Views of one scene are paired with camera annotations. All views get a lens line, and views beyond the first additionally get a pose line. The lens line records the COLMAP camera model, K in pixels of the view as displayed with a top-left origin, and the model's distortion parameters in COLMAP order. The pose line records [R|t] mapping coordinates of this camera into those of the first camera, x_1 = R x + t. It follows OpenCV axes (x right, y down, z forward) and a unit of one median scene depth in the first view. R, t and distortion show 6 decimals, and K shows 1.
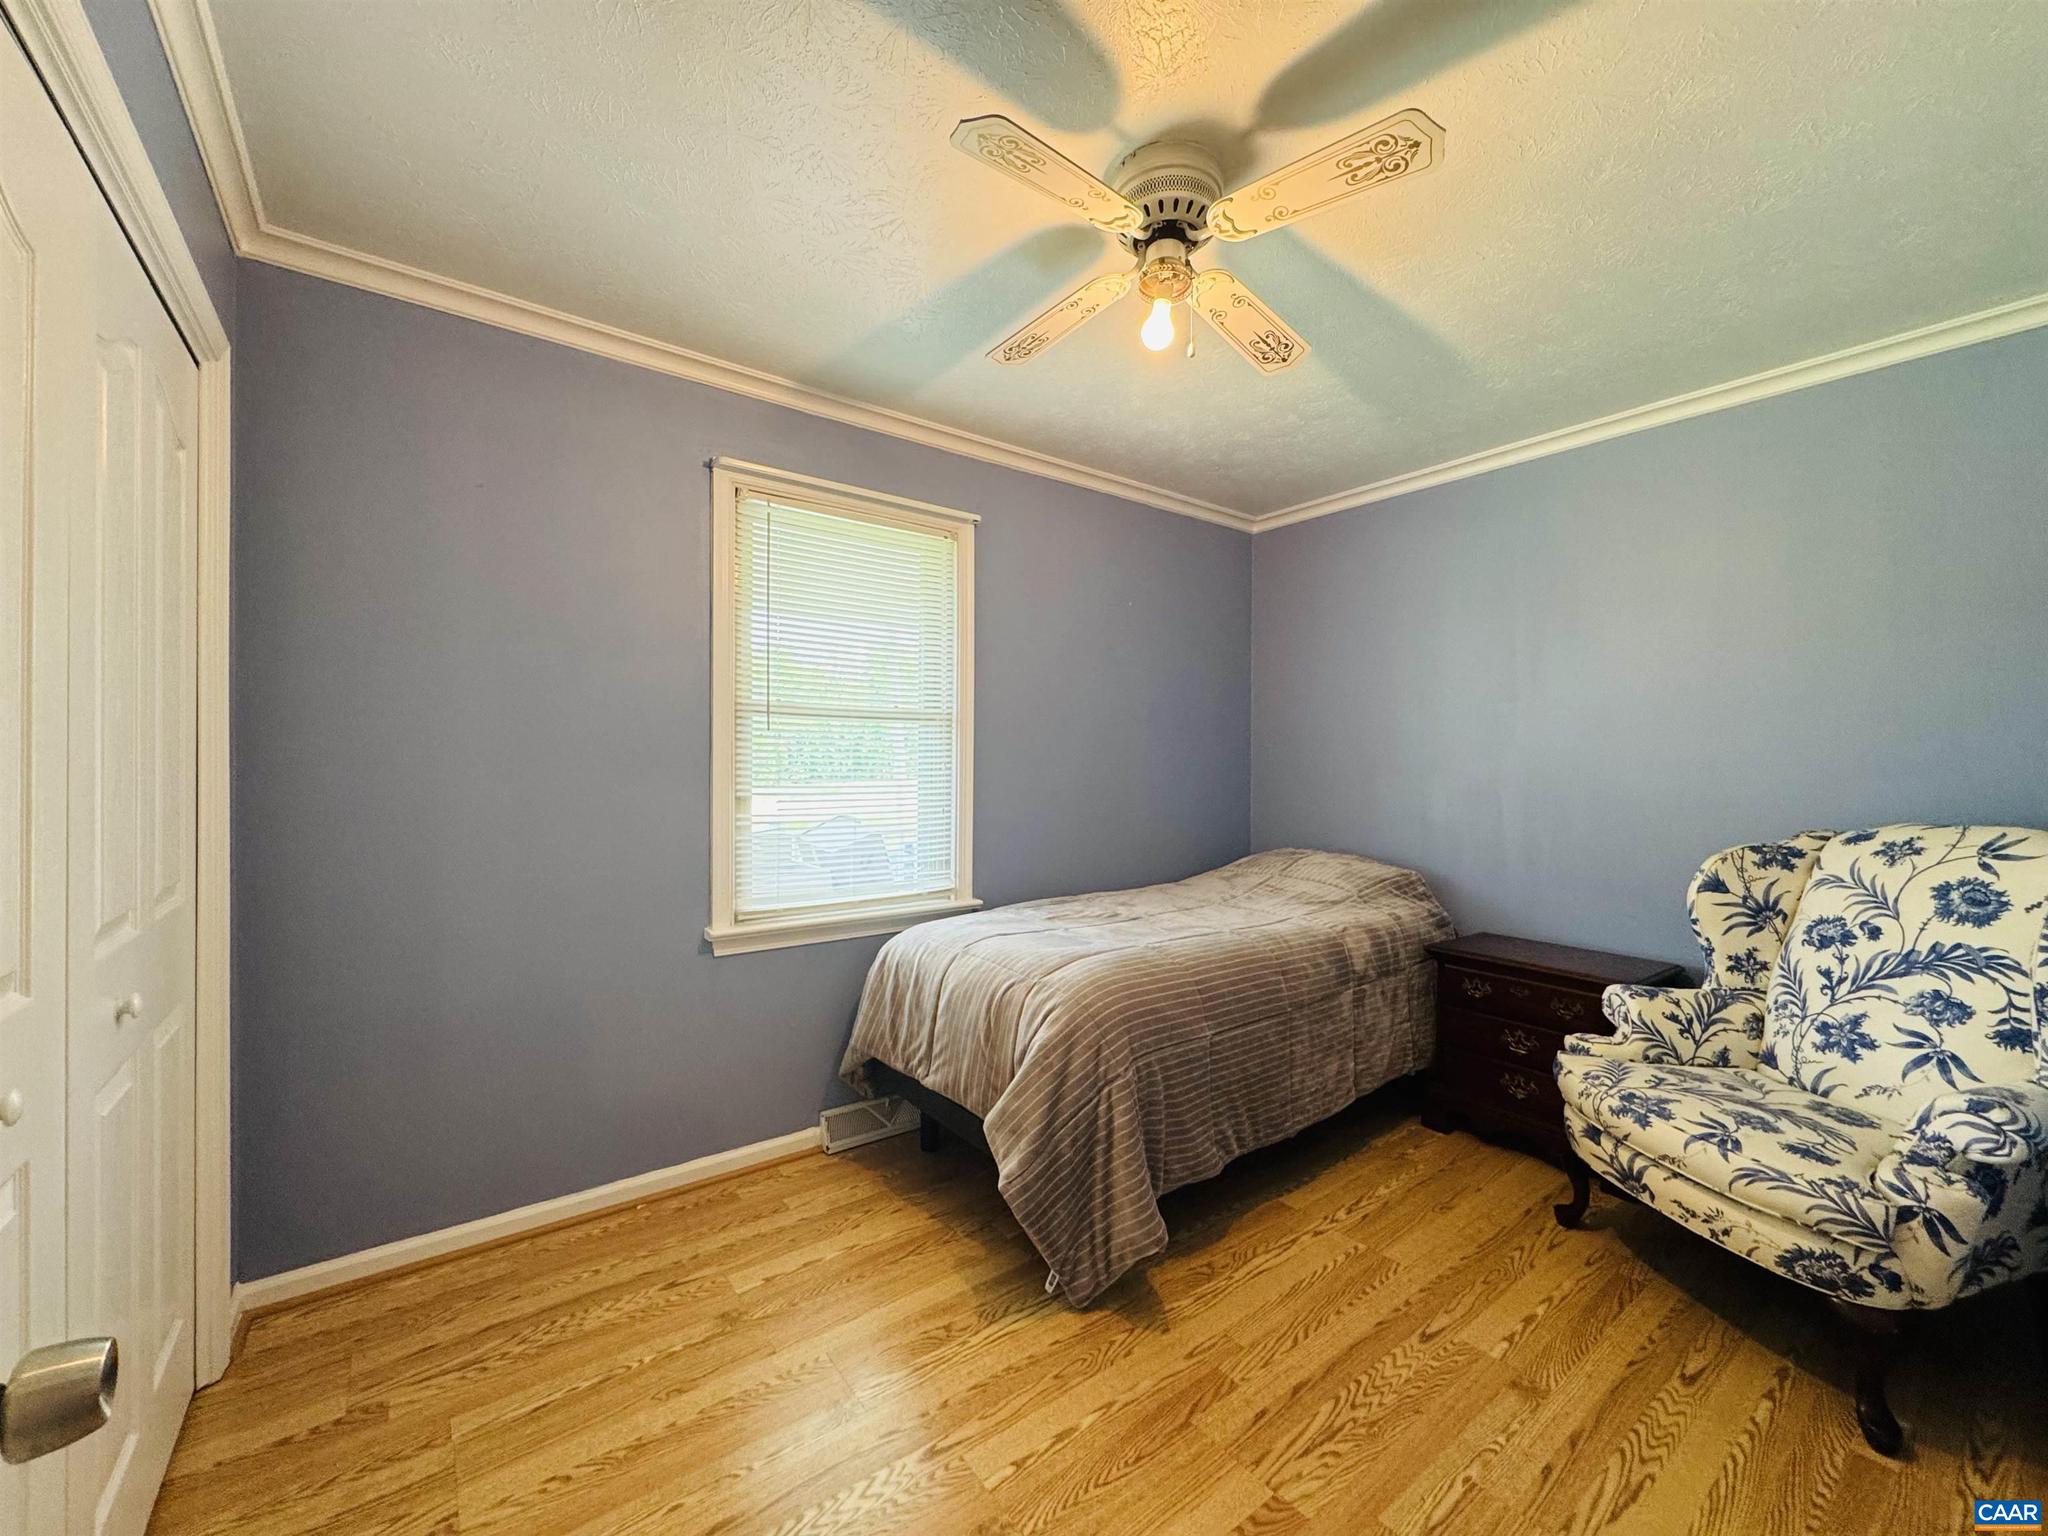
lens RADIAL K [[812.3, 0, 1022.0], [0, 812.3, 768.8], [0, 0, 1]] dist [-0.001513, 0.000105]
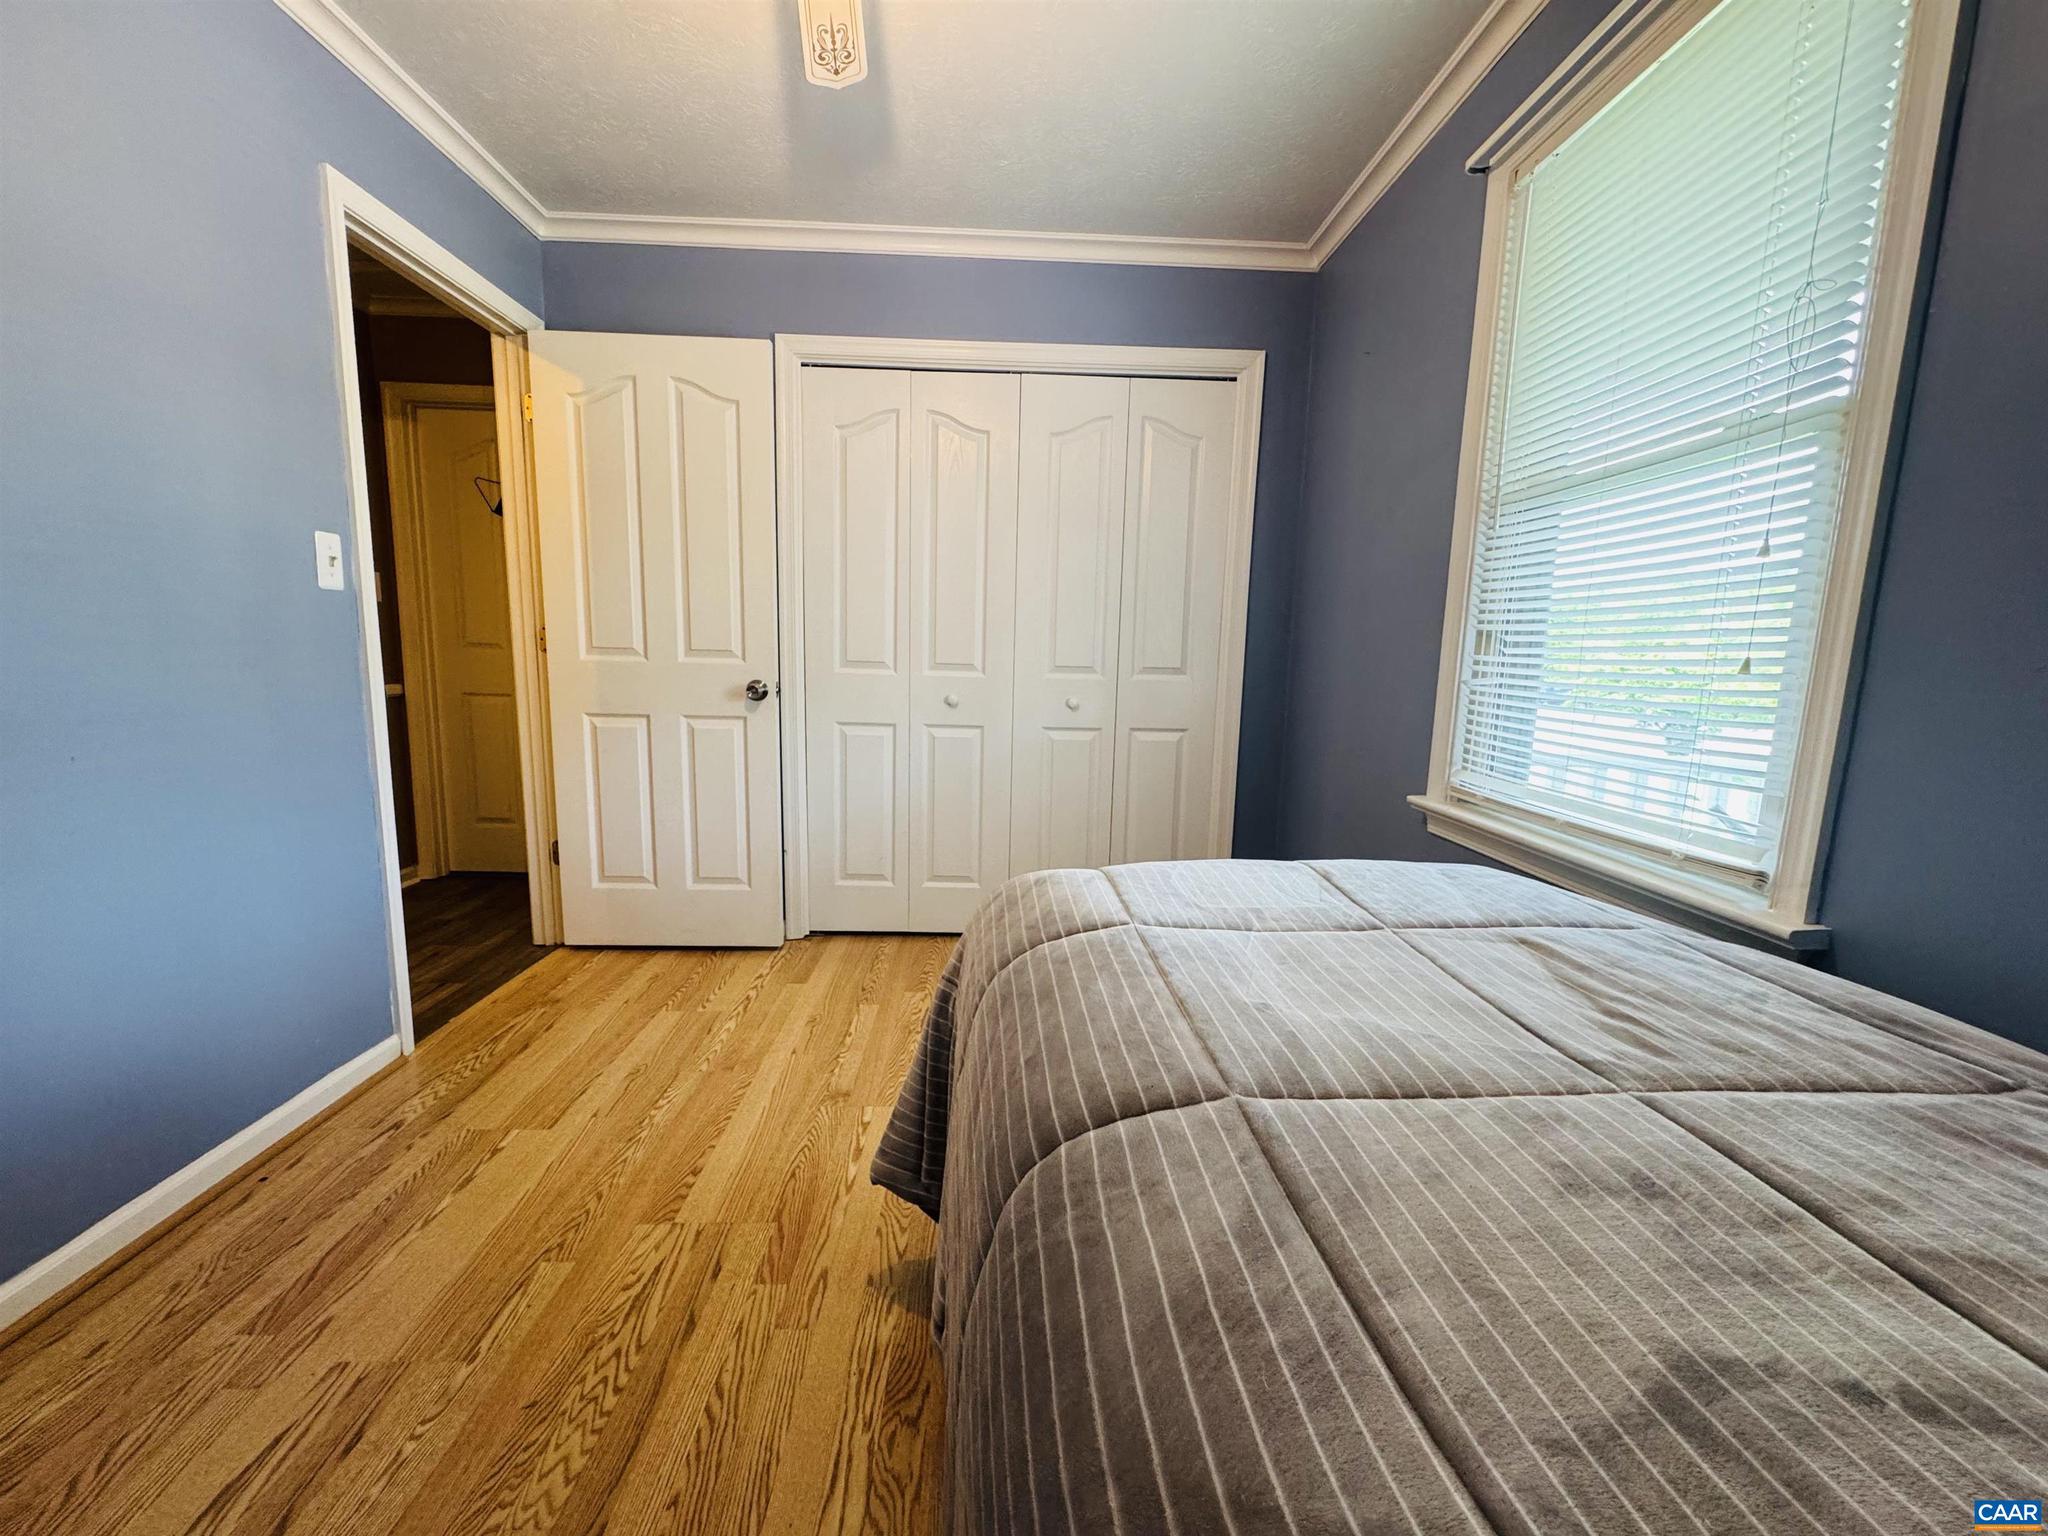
lens RADIAL K [[812.3, 0, 1022.0], [0, 812.3, 768.8], [0, 0, 1]] dist [-0.001513, 0.000105]
pose [[-0.571564, 0.093842, -0.815174, 0.758925], [-0.032802, 0.990032, 0.136970, 0.106690], [0.819901, 0.105027, -0.562789, 1.675364]]
